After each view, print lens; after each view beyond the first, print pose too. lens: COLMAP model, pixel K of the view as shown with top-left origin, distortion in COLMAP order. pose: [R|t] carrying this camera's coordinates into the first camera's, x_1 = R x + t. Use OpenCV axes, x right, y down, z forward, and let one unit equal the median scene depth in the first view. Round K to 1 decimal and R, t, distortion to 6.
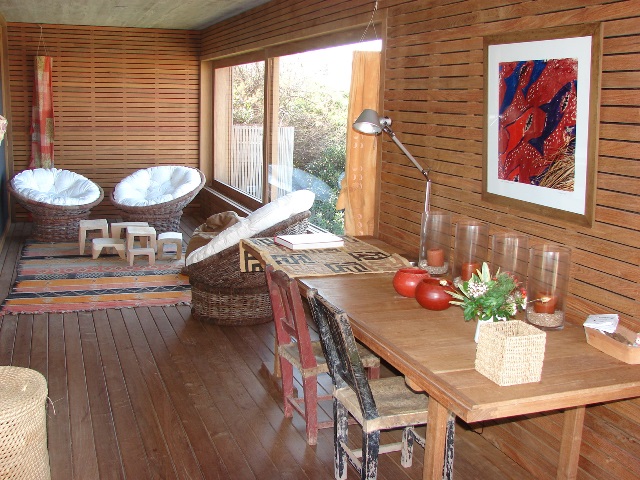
lens RADIAL K [[729.6, 0, 318.5], [0, 729.6, 240.9], [0, 0, 1]] dist [-0.111181, 0.000000]
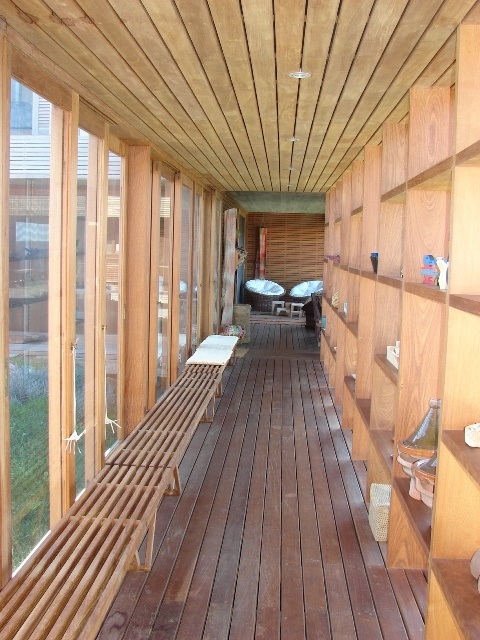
lens RADIAL K [[729.6, 0, 240.0], [0, 729.6, 319.3], [0, 0, 1]] dist [-0.111181, 0.000000]
pose [[0.916984, 0.034842, -0.397398, 0.444192], [-0.075443, 0.993348, -0.086990, 0.215556], [0.391724, 0.109749, 0.913514, -1.031293]]
